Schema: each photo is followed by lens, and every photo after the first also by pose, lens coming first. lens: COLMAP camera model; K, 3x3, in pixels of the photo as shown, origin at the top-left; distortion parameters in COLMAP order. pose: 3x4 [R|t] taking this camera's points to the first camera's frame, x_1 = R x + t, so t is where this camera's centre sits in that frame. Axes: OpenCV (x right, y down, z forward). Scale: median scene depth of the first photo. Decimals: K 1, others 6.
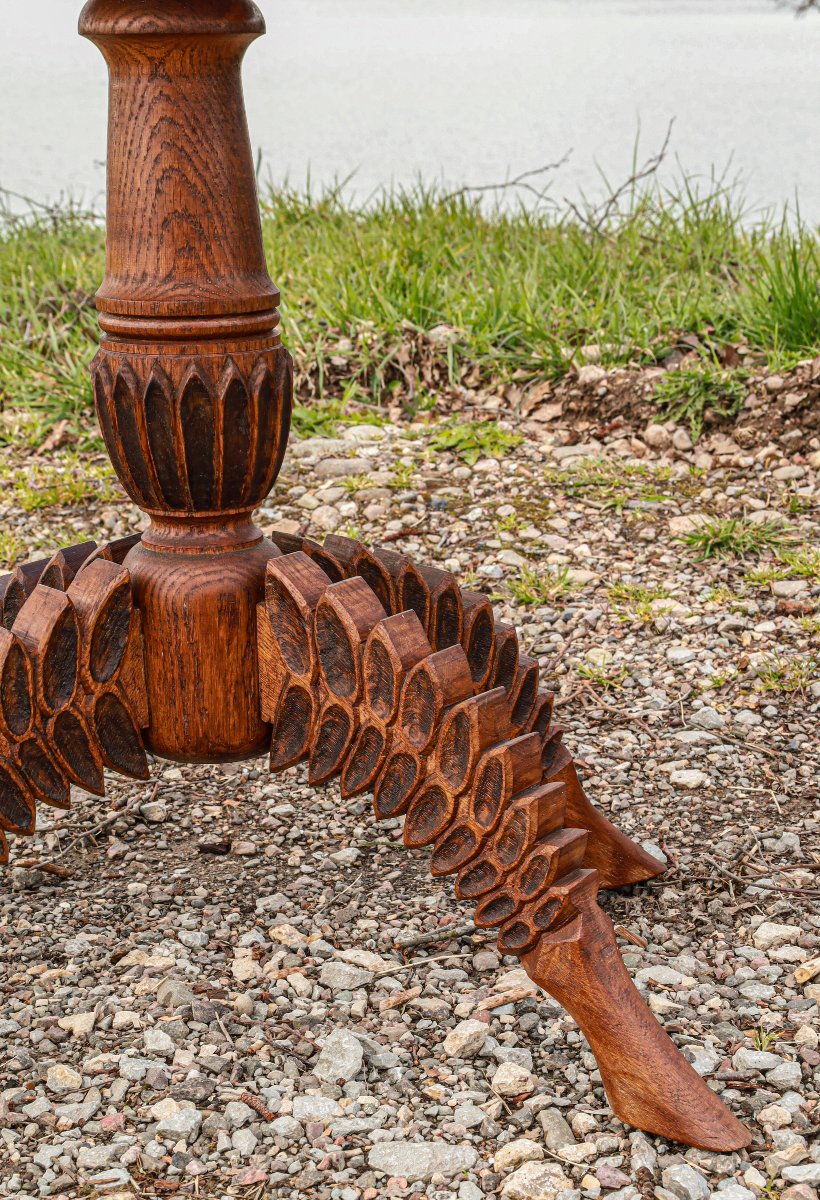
lens RADIAL K [[2210.5, 0, 549.5], [0, 2210.5, 857.0], [0, 0, 1]] dist [0.023796, 0.033025]
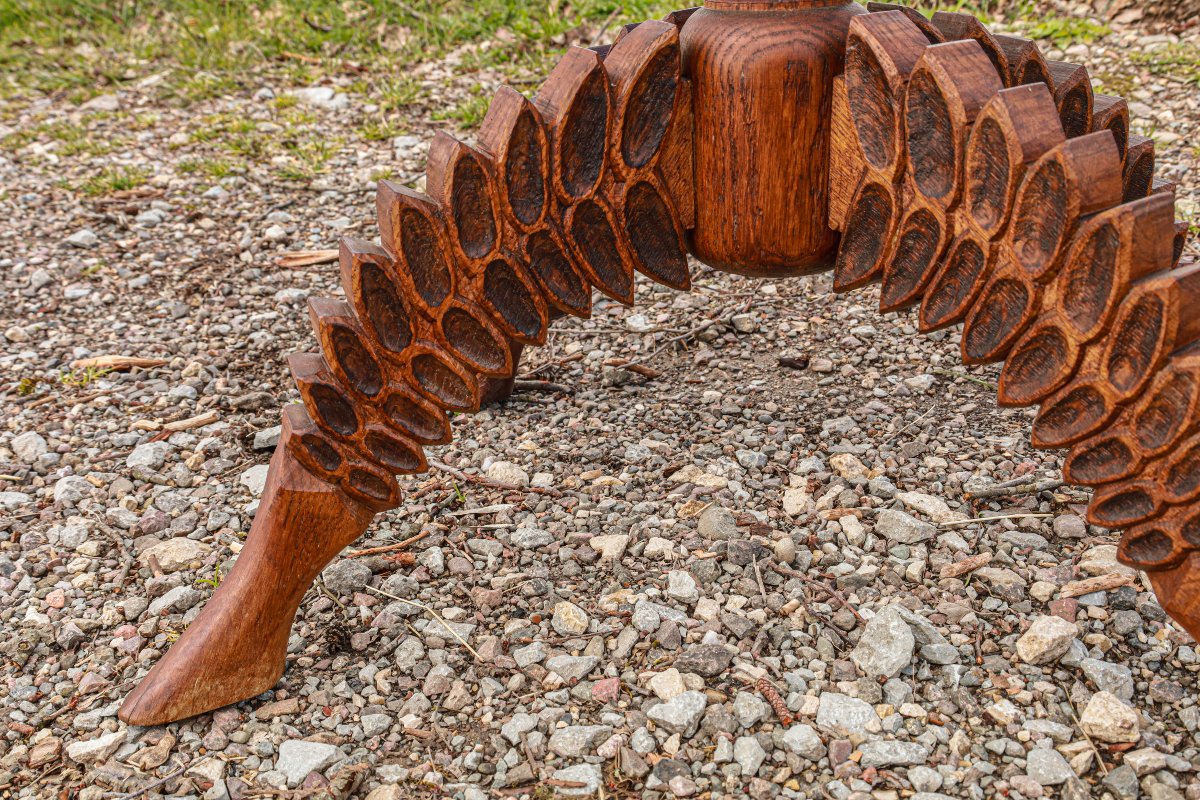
lens RADIAL K [[1200.6, 0, 608.0], [0, 1200.6, 407.7], [0, 0, 1]] dist [-0.013272, -0.000448]
pose [[0.935398, 0.104532, -0.337792, -0.042116], [-0.084869, 0.993751, 0.072506, -0.017689], [0.343260, -0.039154, 0.938424, 0.466610]]
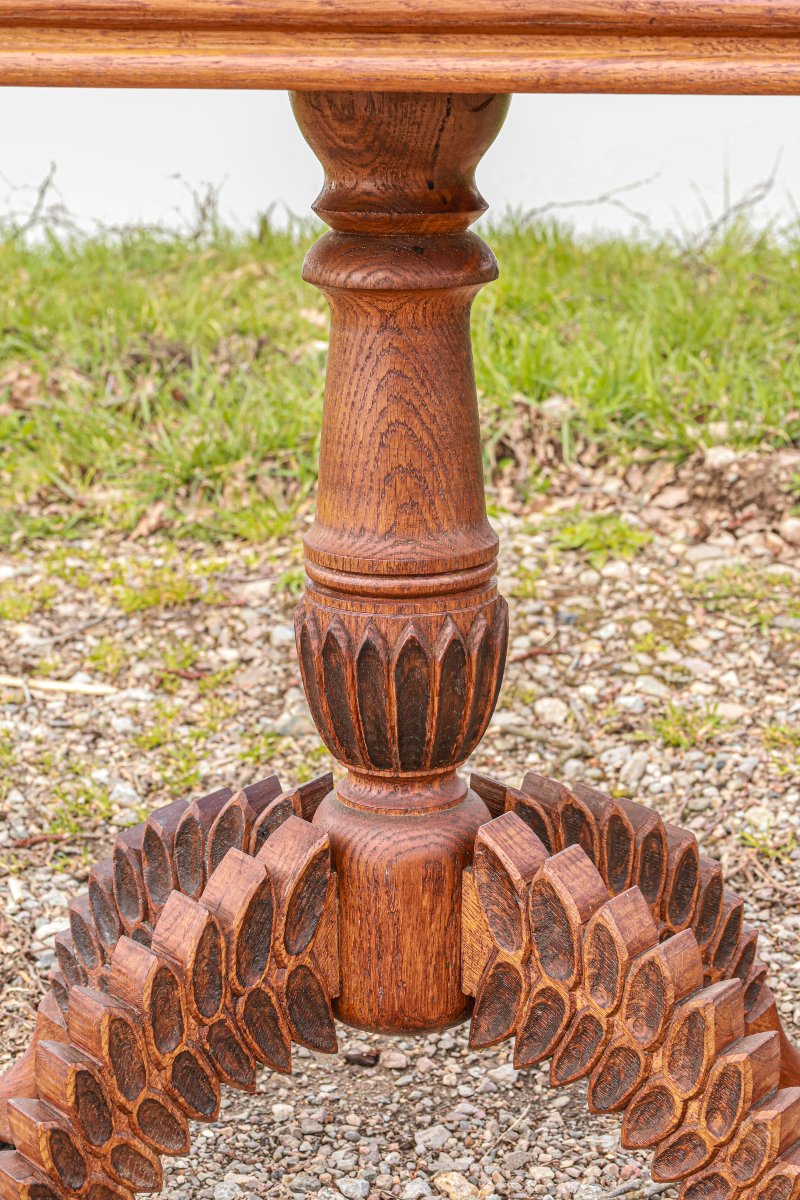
lens RADIAL K [[2383.7, 0, 383.5], [0, 2383.7, 604.4], [0, 0, 1]] dist [-0.003103, -0.103398]
pose [[0.996829, 0.019586, -0.077126, -0.075050], [-0.026421, 0.995715, -0.088624, -0.111486], [0.075059, 0.090381, 0.993075, 0.005321]]
